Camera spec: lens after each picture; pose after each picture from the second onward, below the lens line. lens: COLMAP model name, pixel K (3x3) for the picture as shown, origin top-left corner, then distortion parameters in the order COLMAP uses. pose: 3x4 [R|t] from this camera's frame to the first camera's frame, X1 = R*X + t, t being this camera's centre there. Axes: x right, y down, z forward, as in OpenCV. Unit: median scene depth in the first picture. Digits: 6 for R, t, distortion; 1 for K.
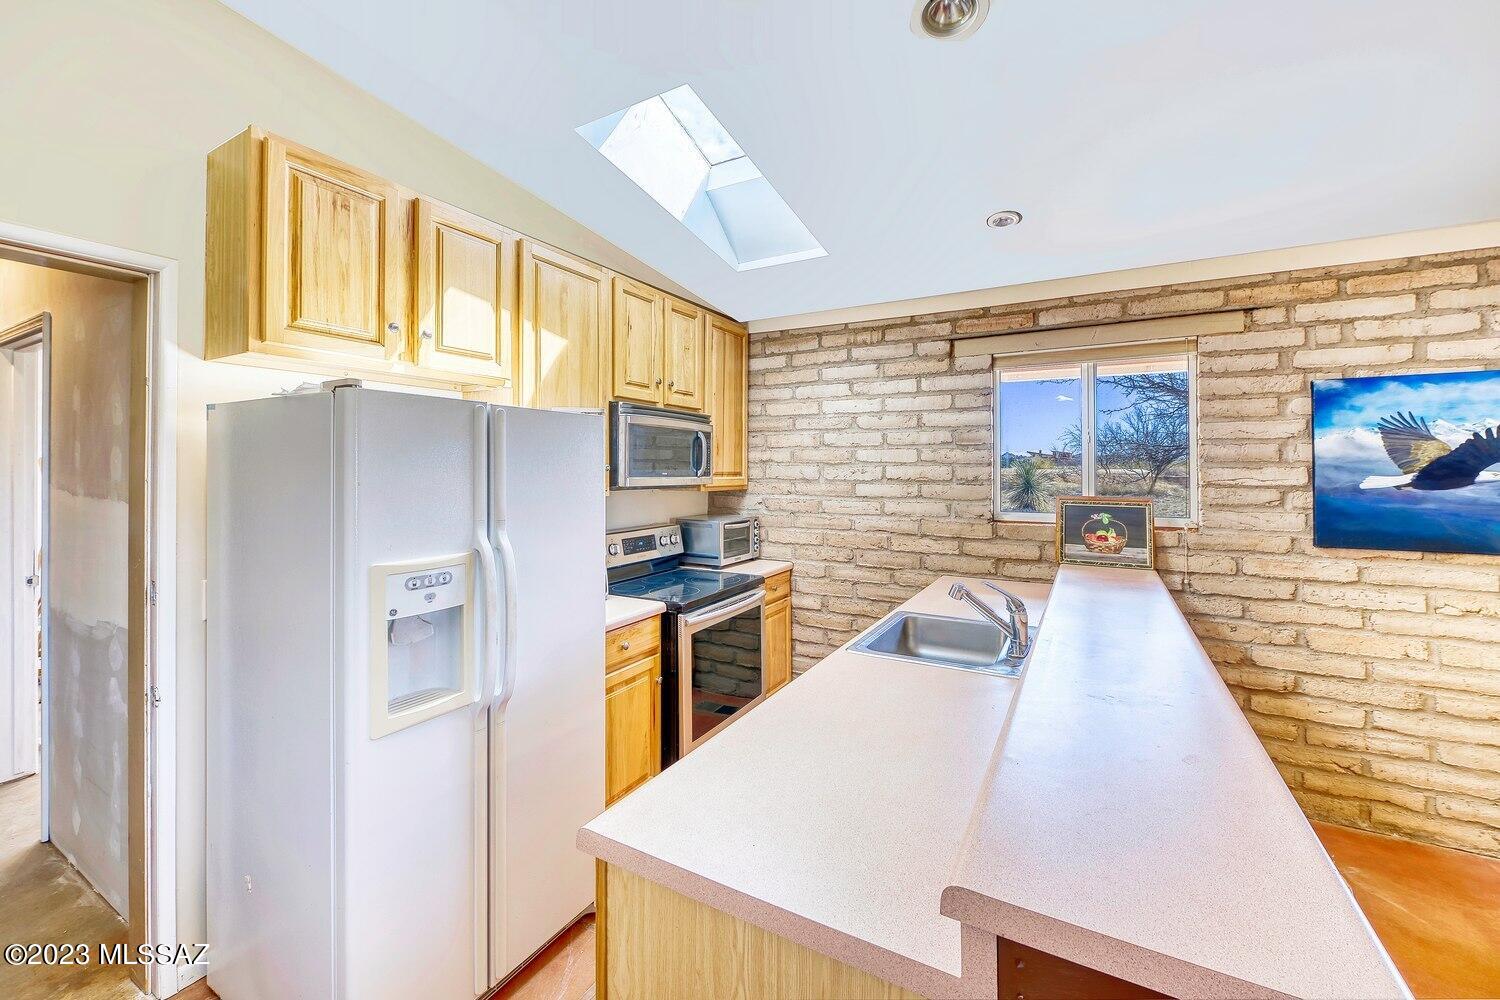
lens RADIAL K [[609.2, 0, 760.4], [0, 609.2, 470.0], [0, 0, 1]] dist [-0.007804, -0.000362]
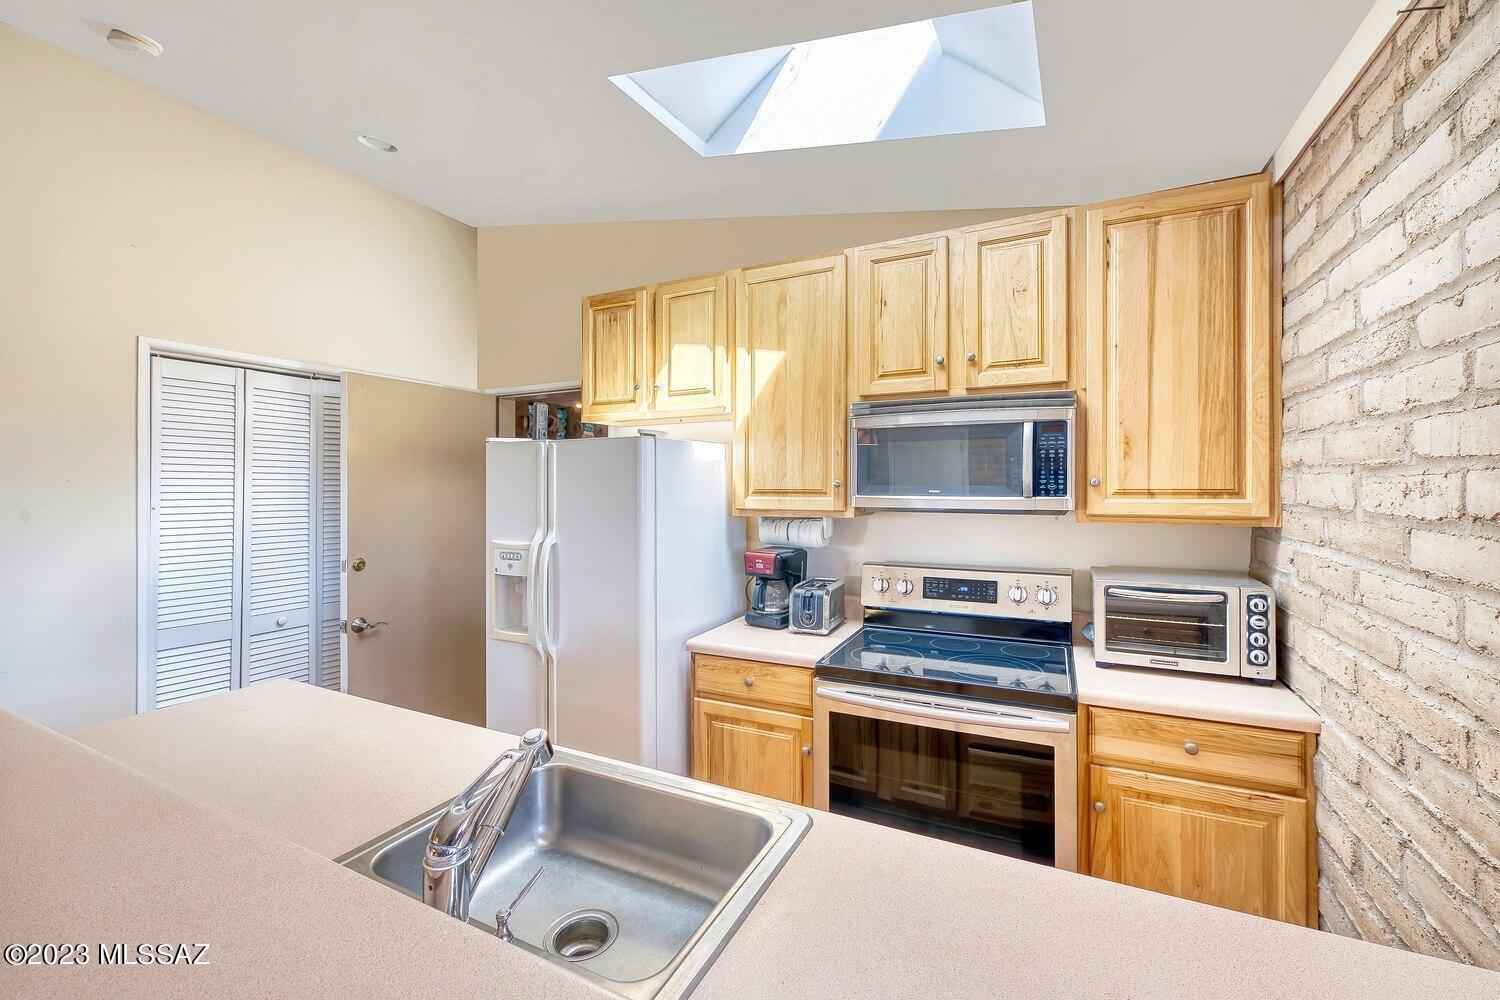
lens RADIAL K [[609.2, 0, 759.1], [0, 609.2, 485.8], [0, 0, 1]] dist [-0.007804, -0.000362]
pose [[0.041607, -0.000247, -0.999134, 0.615797], [0.004376, 0.999990, -0.000065, -0.001243], [0.999124, -0.004369, 0.041608, 0.887956]]
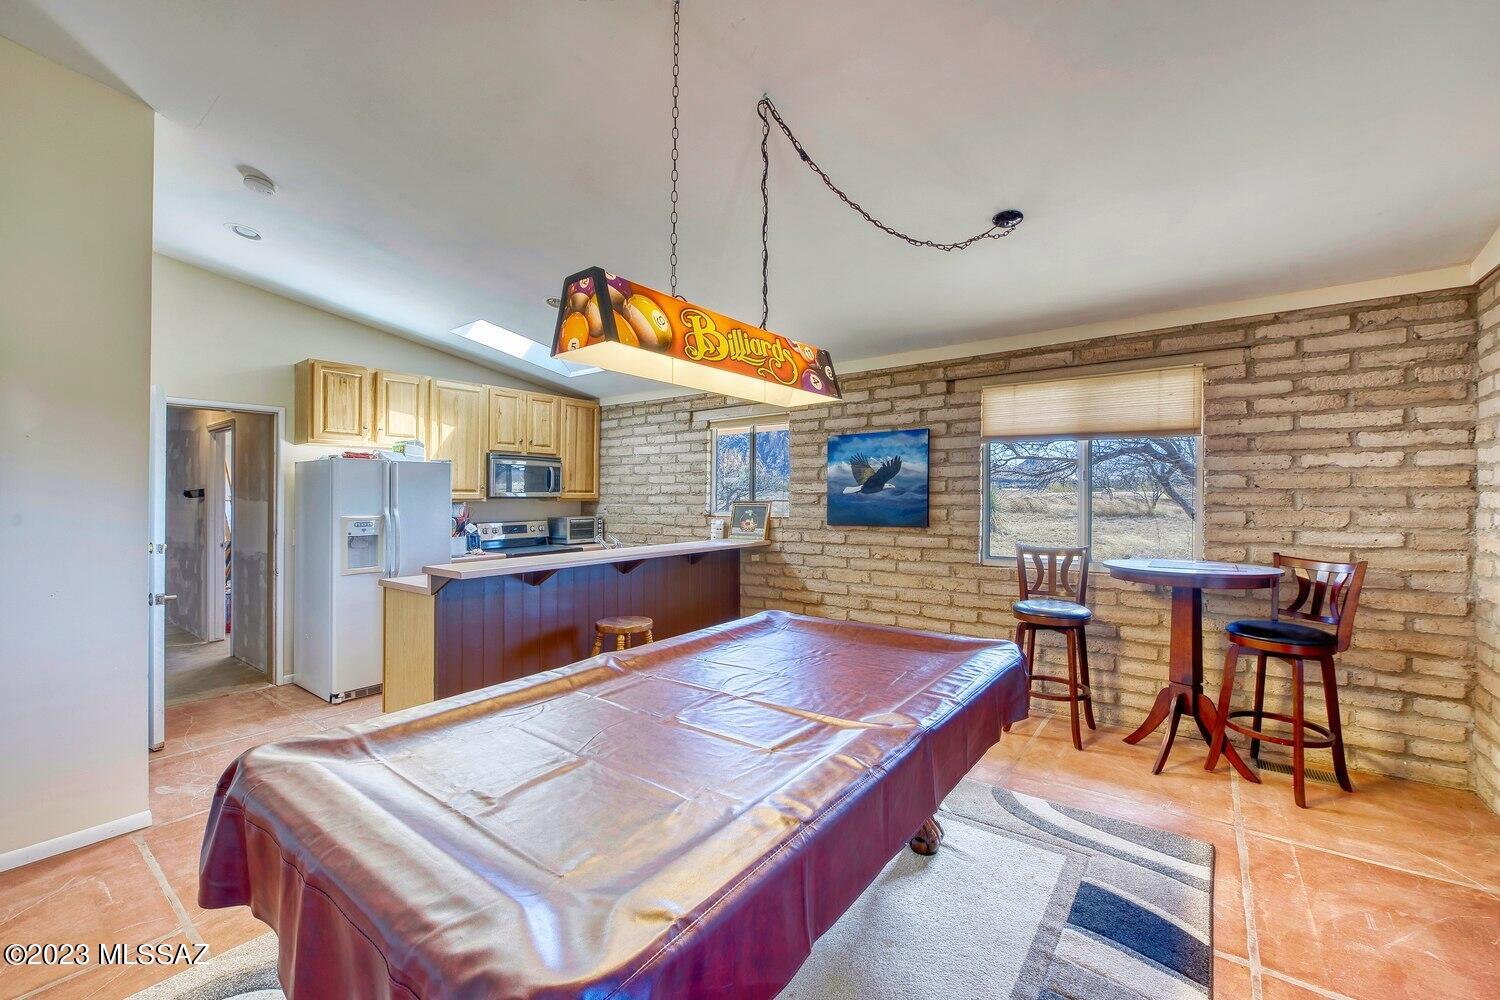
lens RADIAL K [[609.2, 0, 749.8], [0, 609.2, 491.8], [0, 0, 1]] dist [-0.007804, -0.000362]
pose [[0.991899, -0.008119, -0.126767, 0.884755], [0.006963, 0.999930, -0.009562, 0.039033], [0.126835, 0.008602, 0.991886, -0.873845]]
